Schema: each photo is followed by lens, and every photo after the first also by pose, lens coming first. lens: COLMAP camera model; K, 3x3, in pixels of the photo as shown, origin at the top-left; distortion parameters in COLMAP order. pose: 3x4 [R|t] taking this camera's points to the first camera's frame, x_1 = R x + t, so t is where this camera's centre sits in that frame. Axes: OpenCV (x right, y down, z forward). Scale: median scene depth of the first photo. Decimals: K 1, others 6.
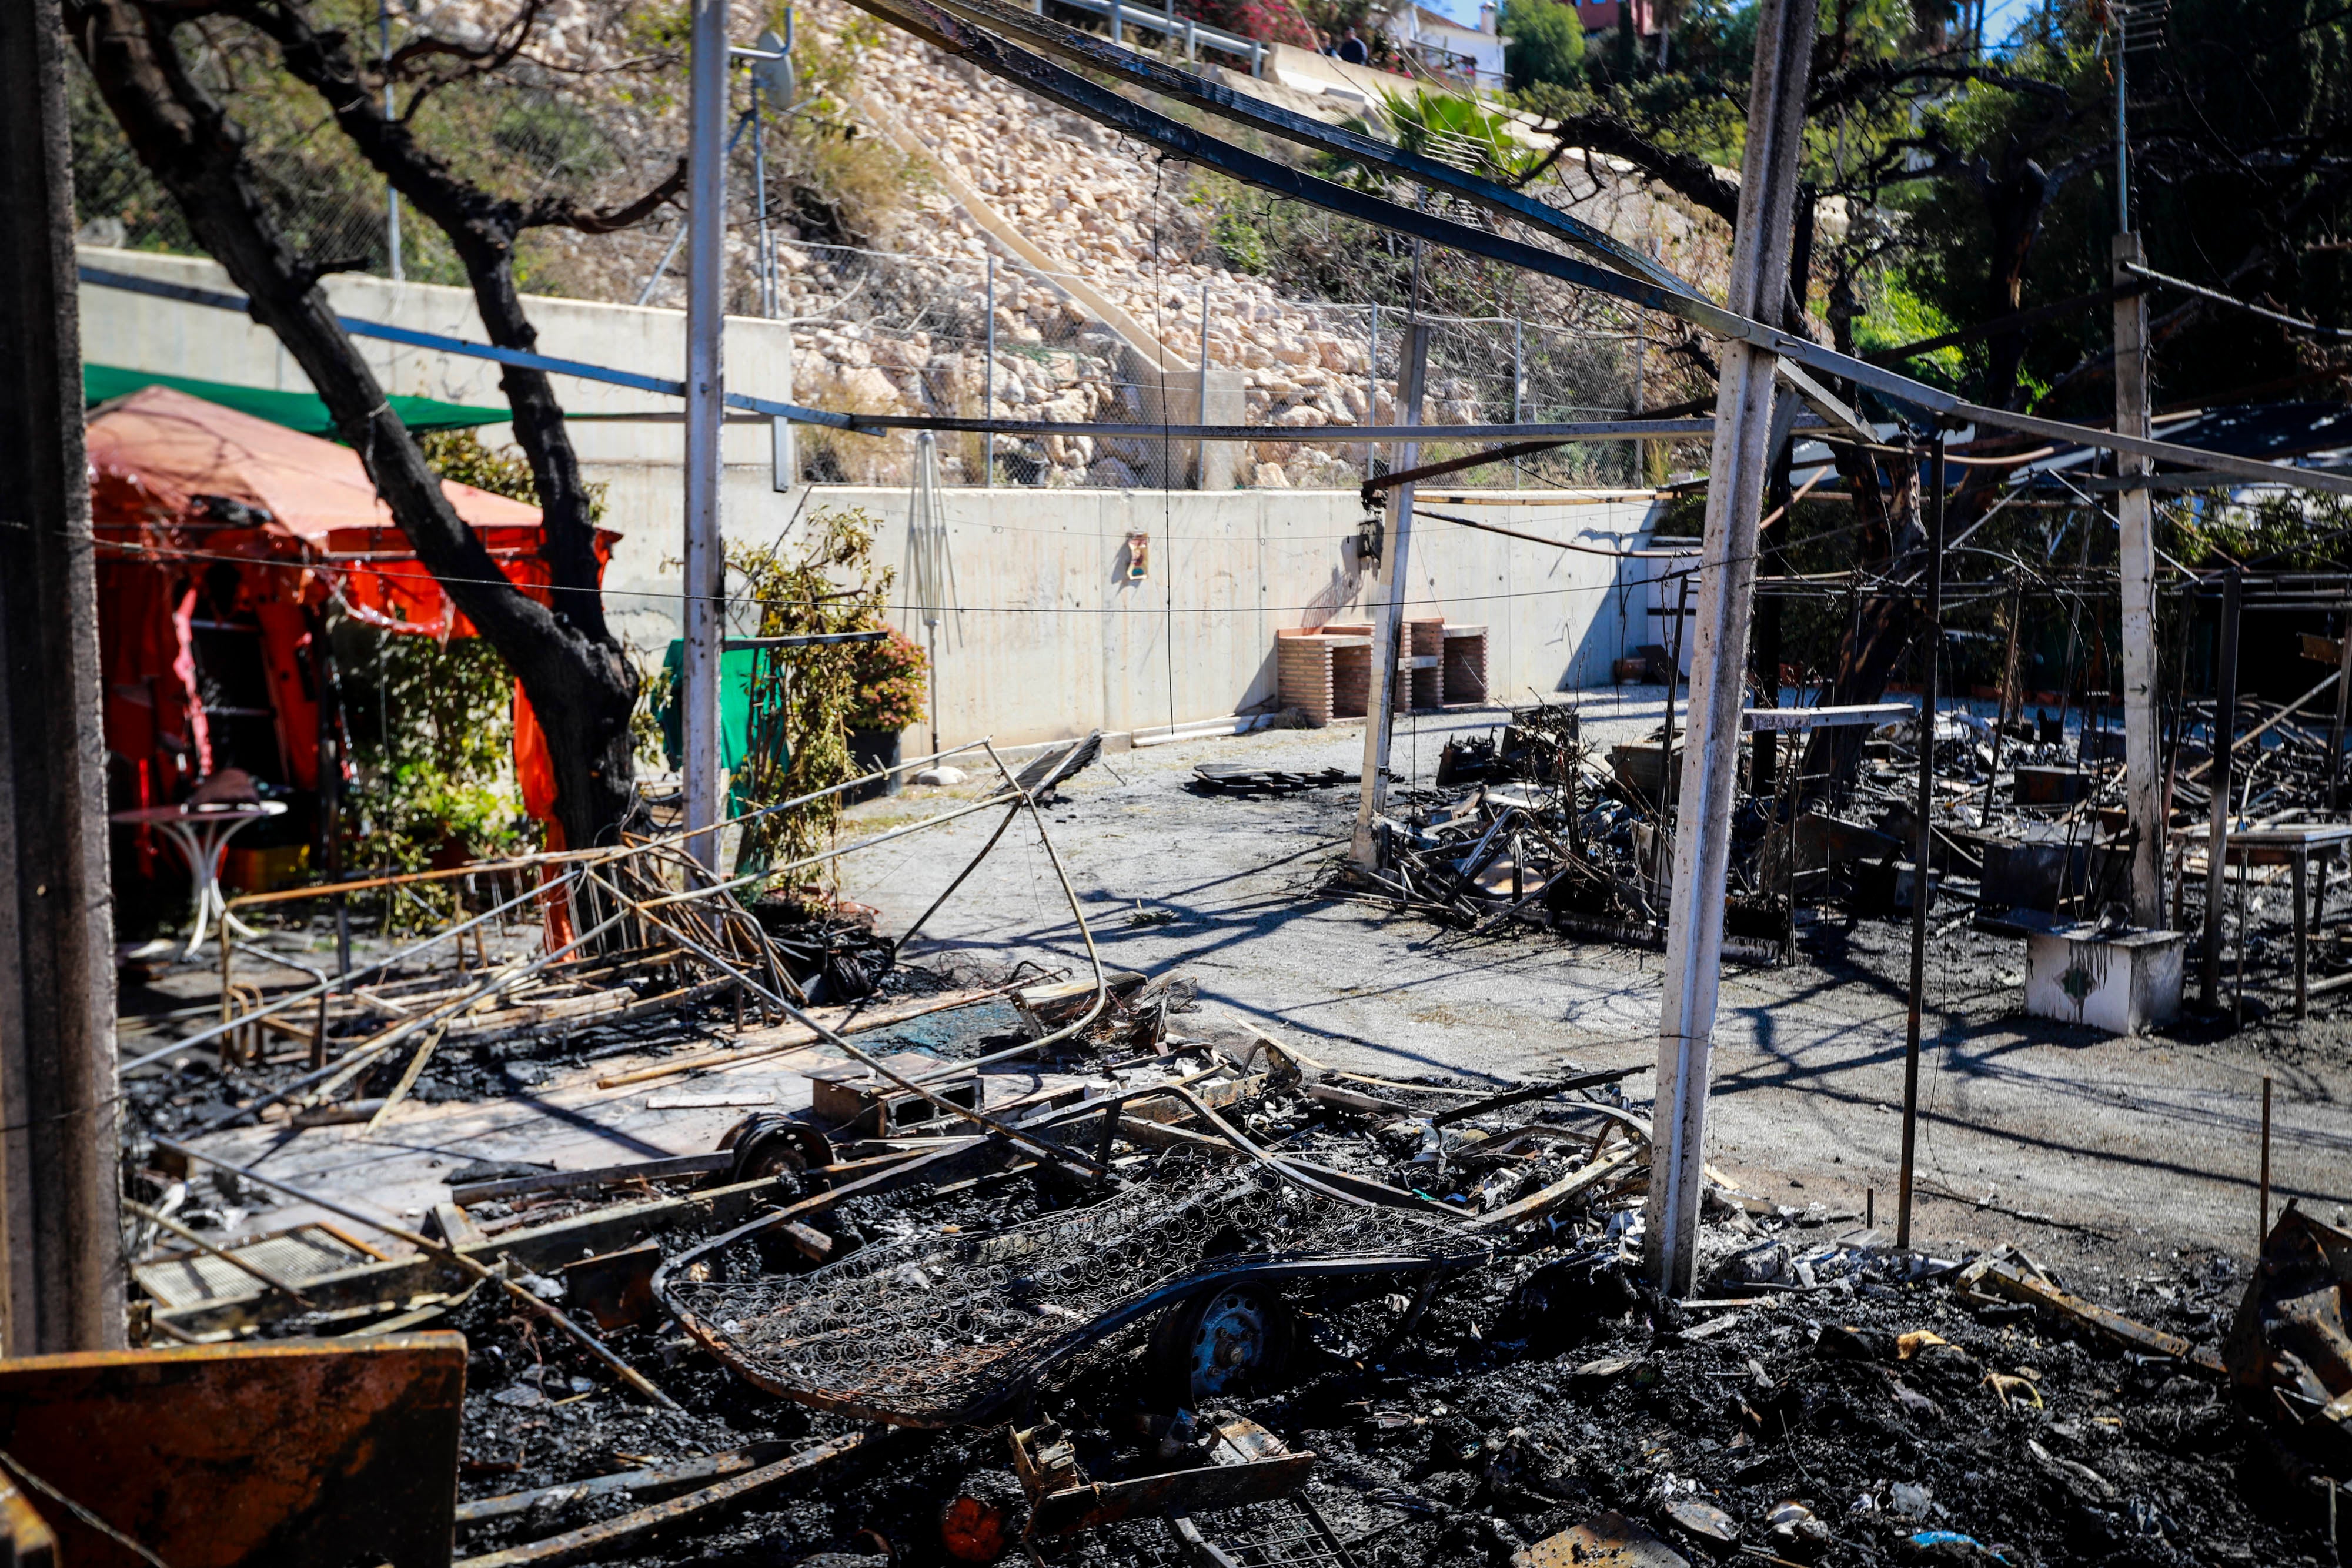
lens RADIAL K [[2209.7, 0, 1180.8], [0, 2209.7, 817.9], [0, 0, 1]] dist [-0.007019, 0.138523]
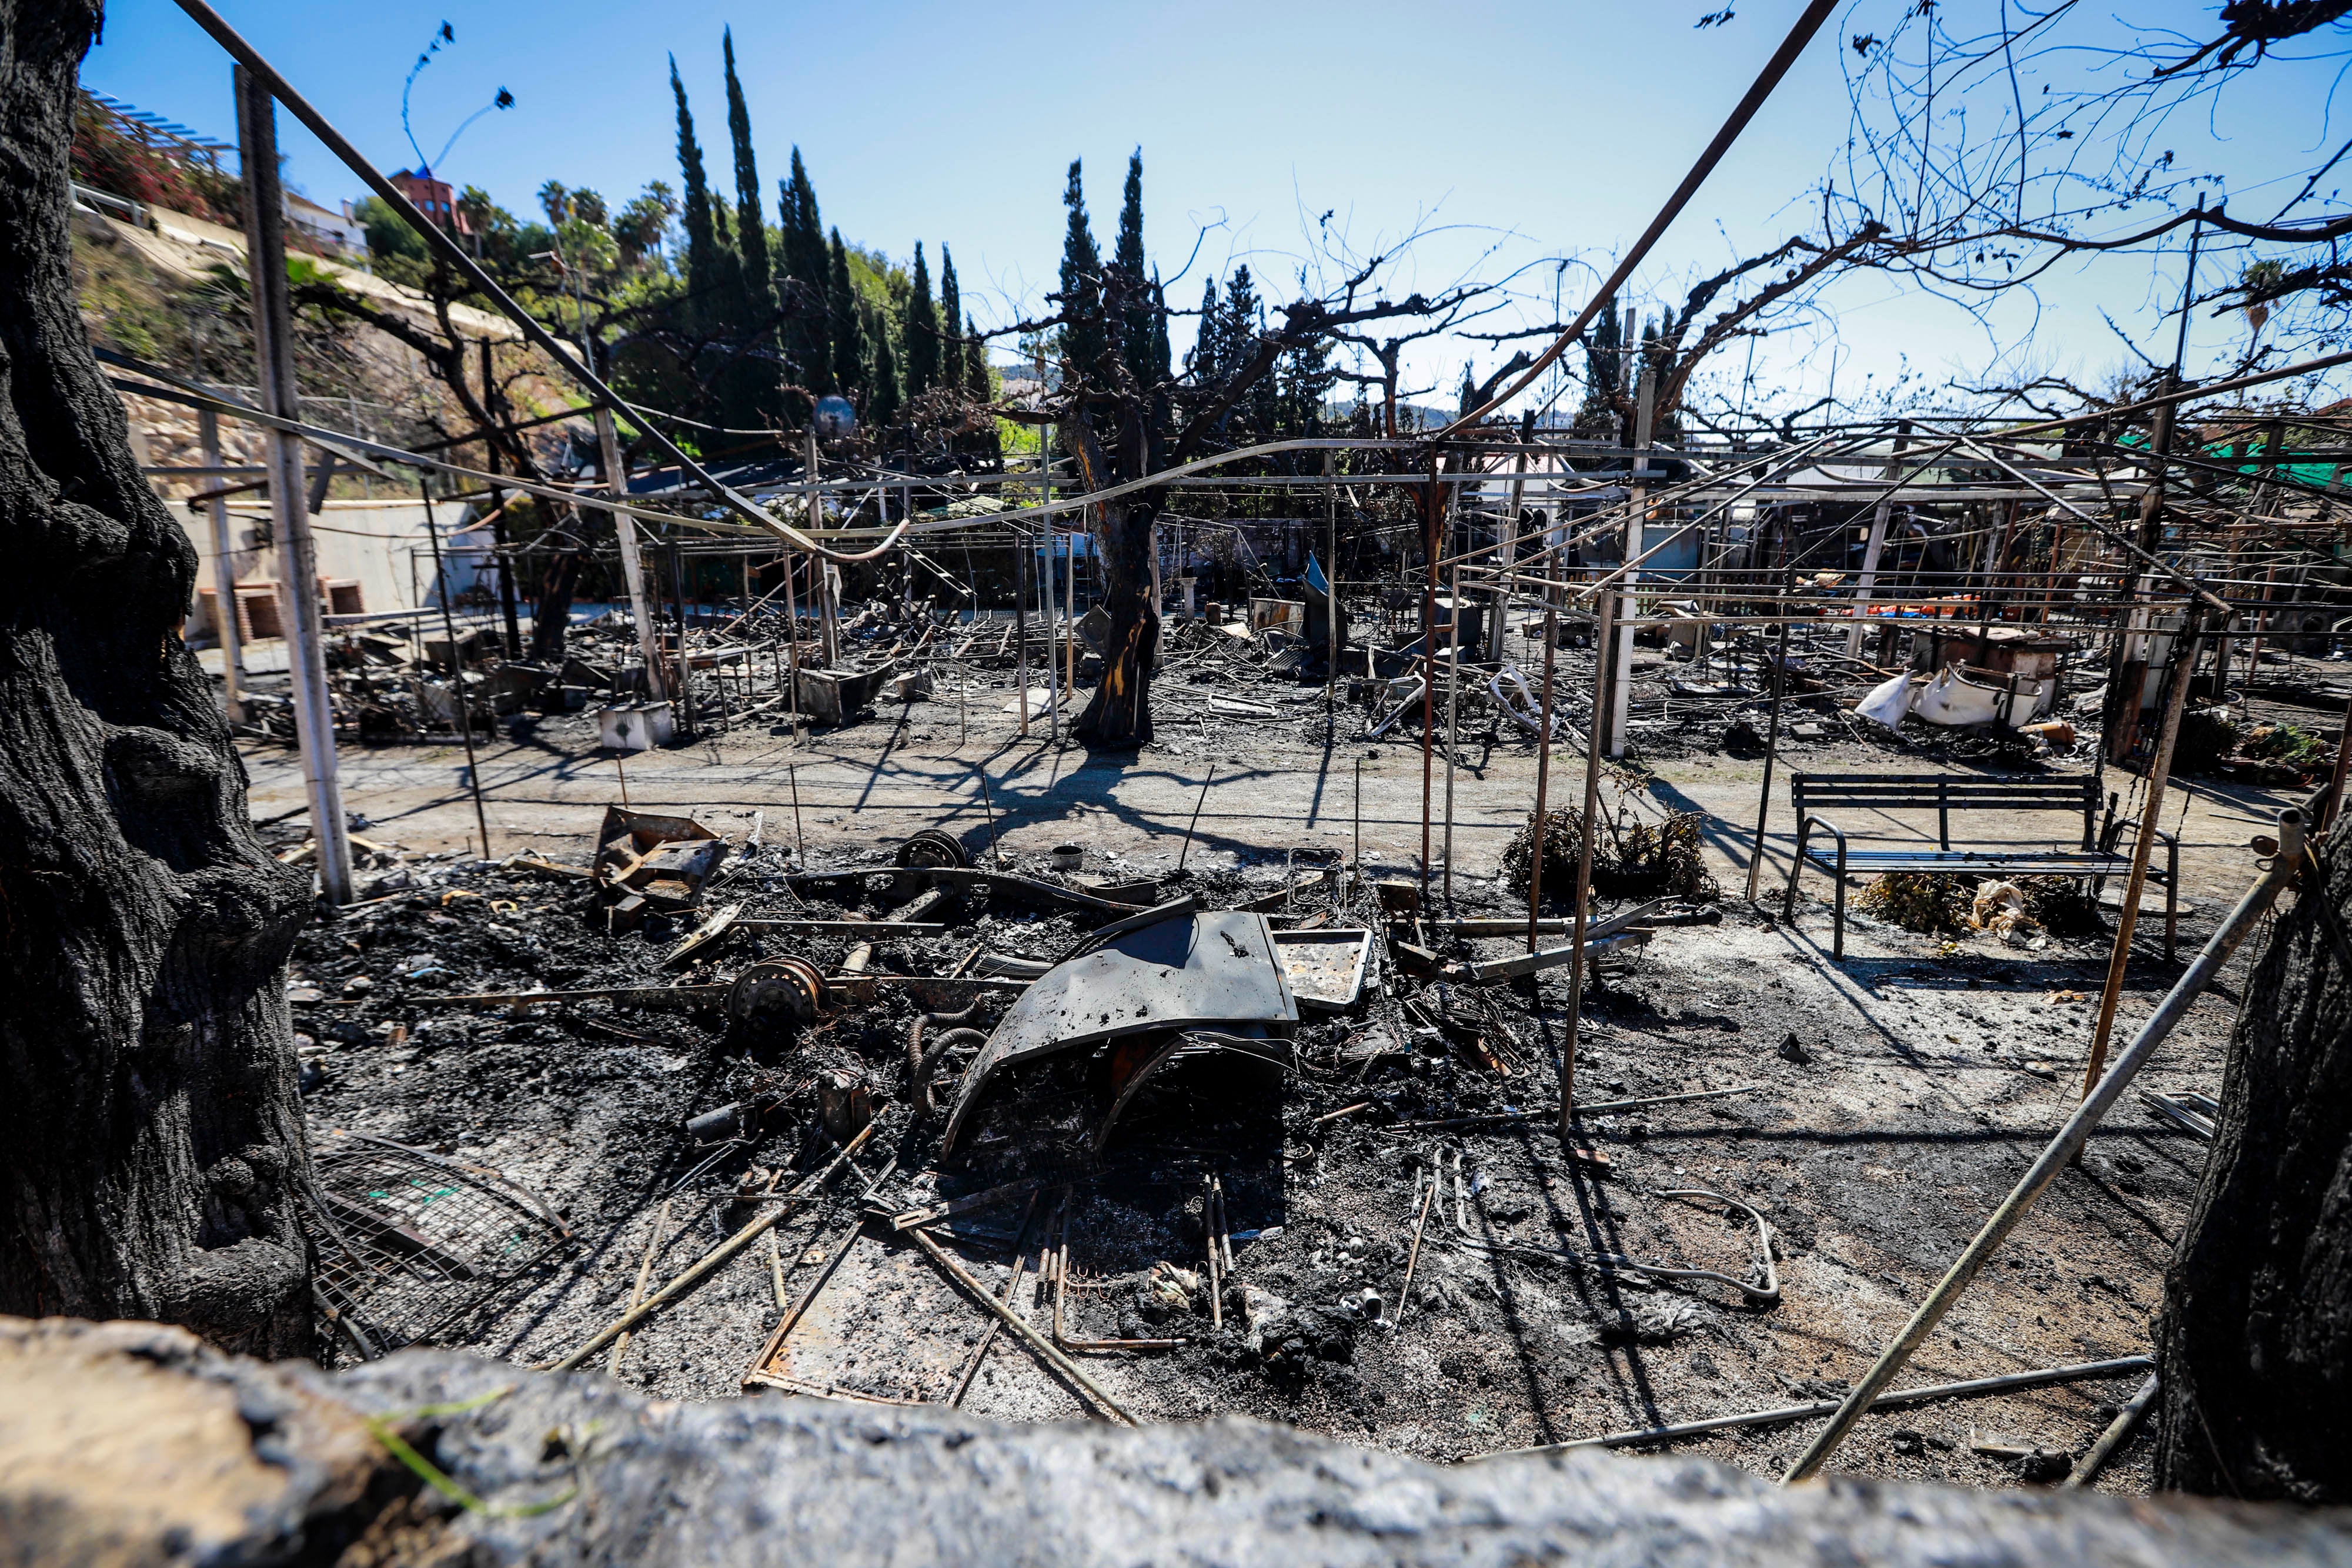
lens RADIAL K [[1075.7, 0, 1172.0], [0, 1075.7, 790.5], [0, 0, 1]] dist [-0.053045, 0.020116]
pose [[0.736634, -0.173275, 0.653717, 0.113703], [0.092925, 0.983385, 0.155946, 0.020810], [-0.669877, -0.054128, 0.740496, -0.151550]]
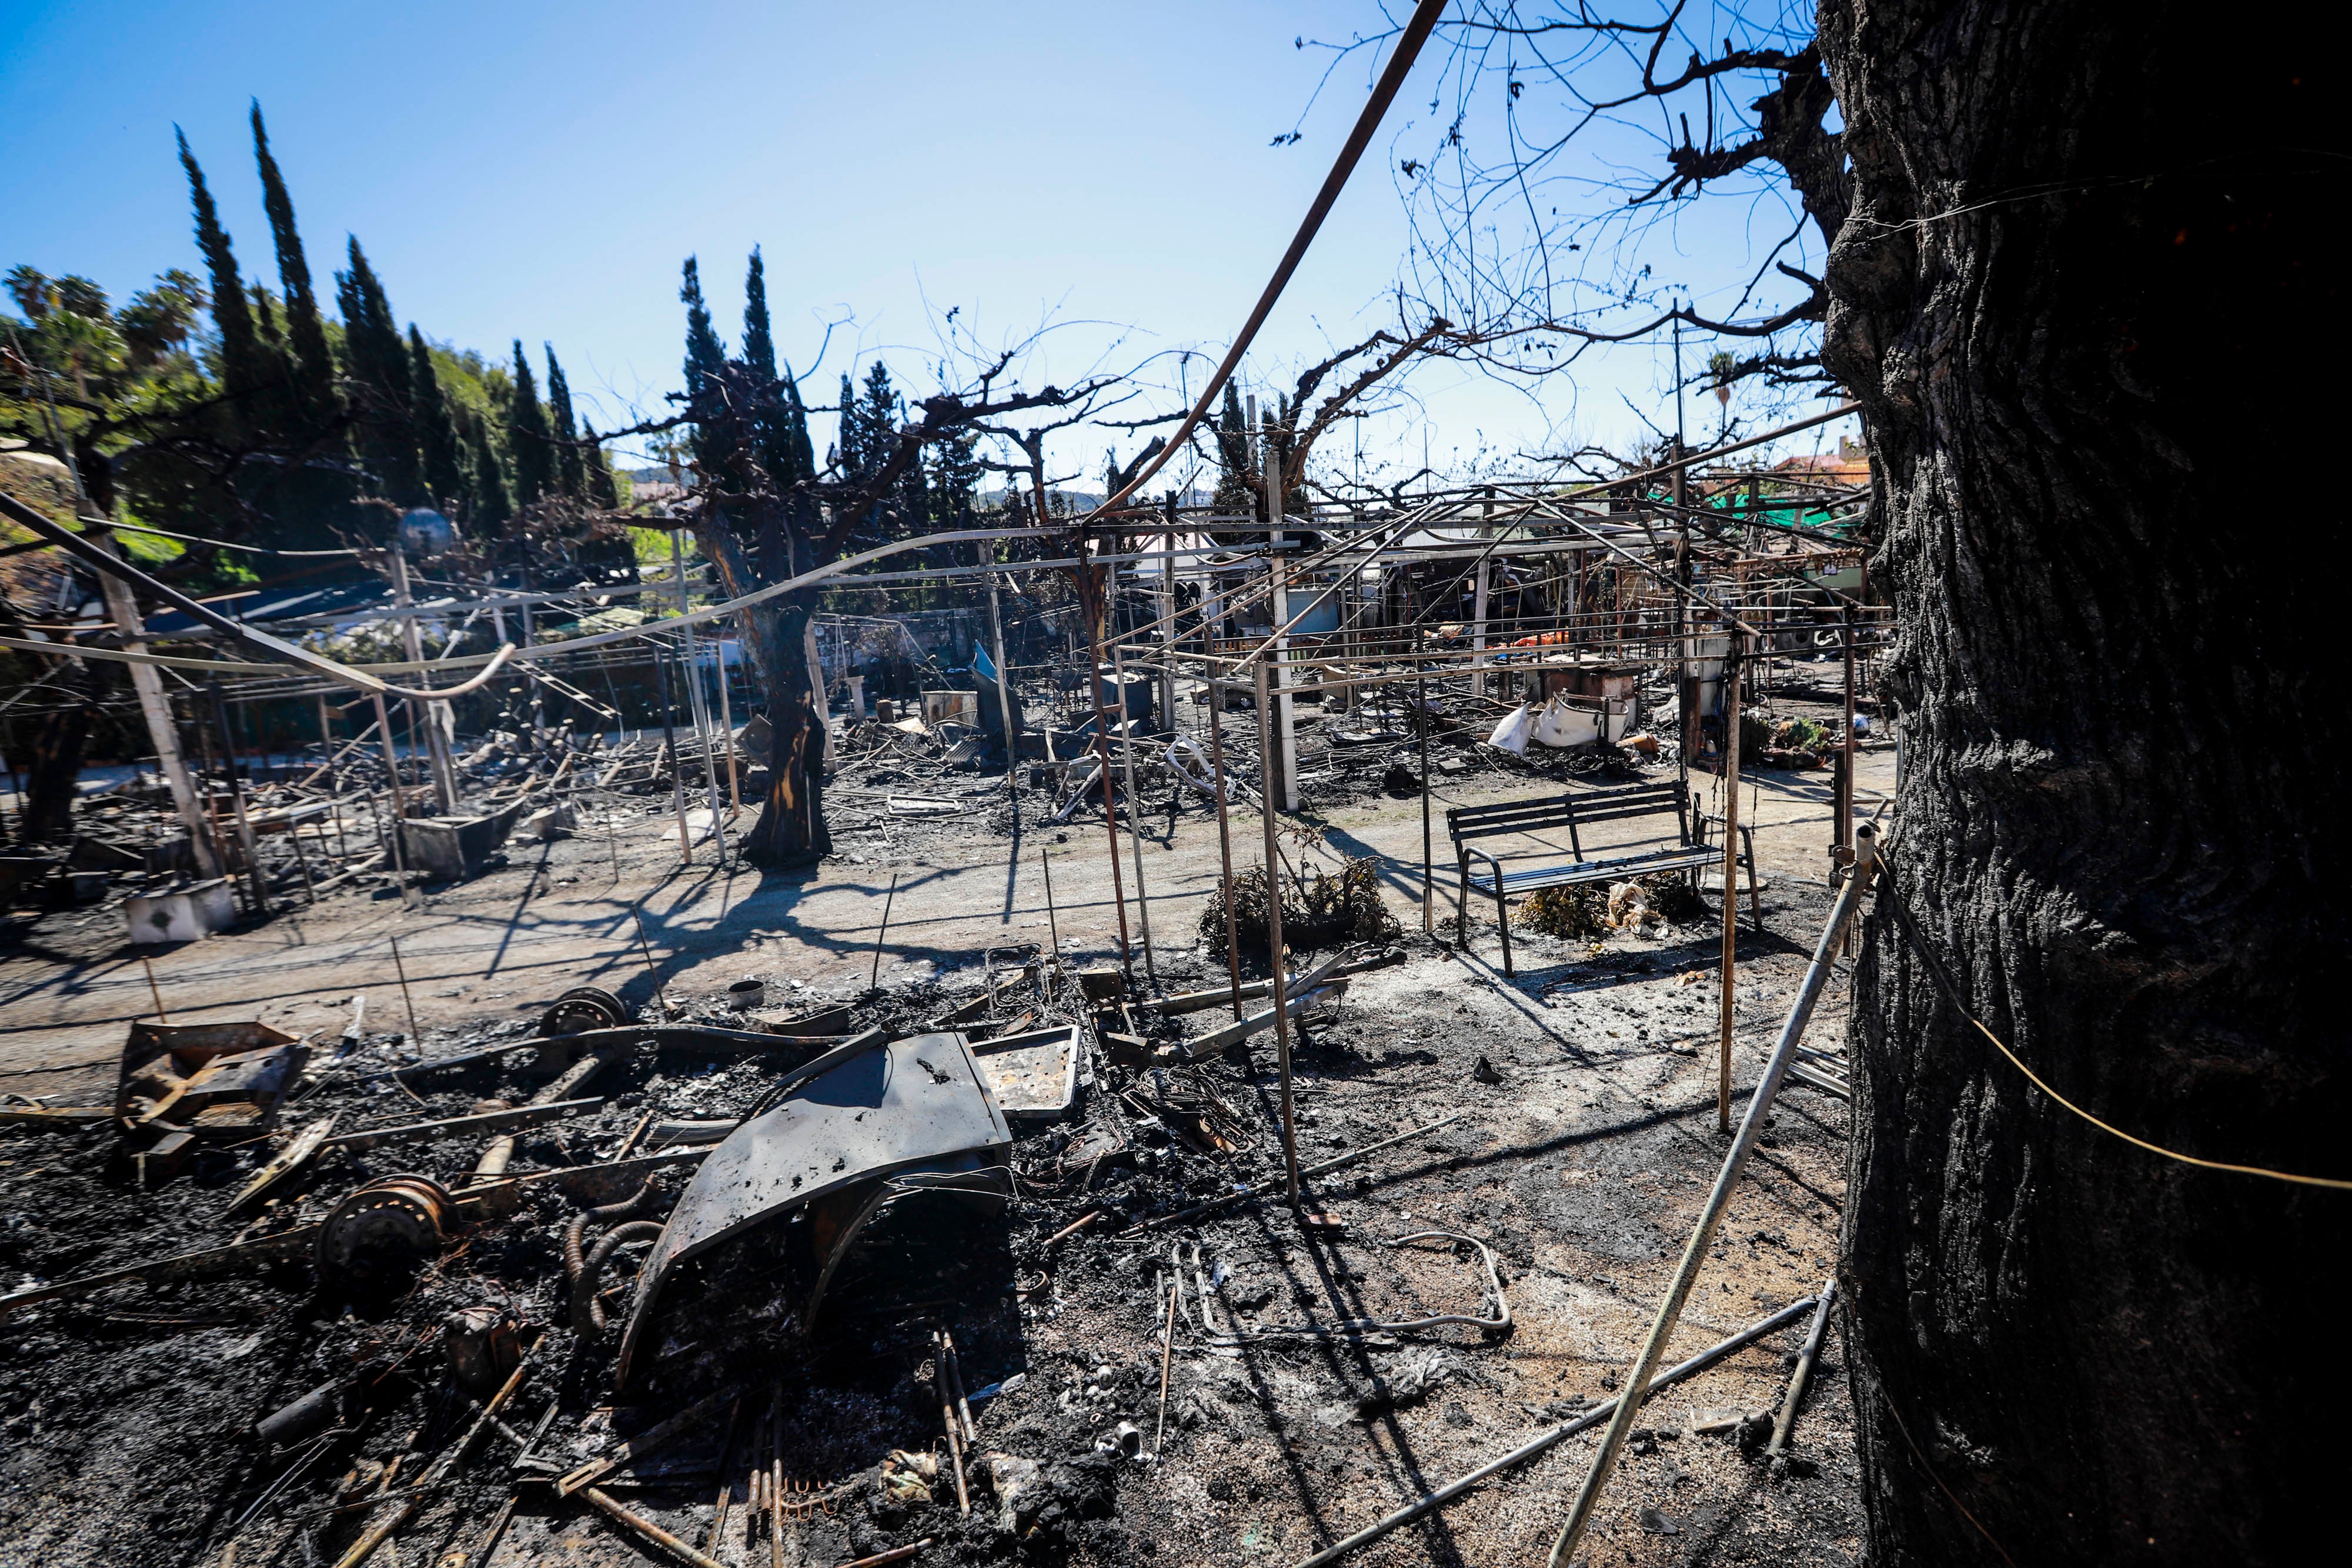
lens RADIAL K [[1075.9, 0, 1174.3], [0, 1075.9, 794.2], [0, 0, 1]] dist [-0.054258, 0.021479]
pose [[0.499816, -0.196926, 0.843448, 0.131530], [0.177440, 0.976437, 0.122827, 0.017895], [-0.847761, 0.088271, 0.522981, -0.145429]]
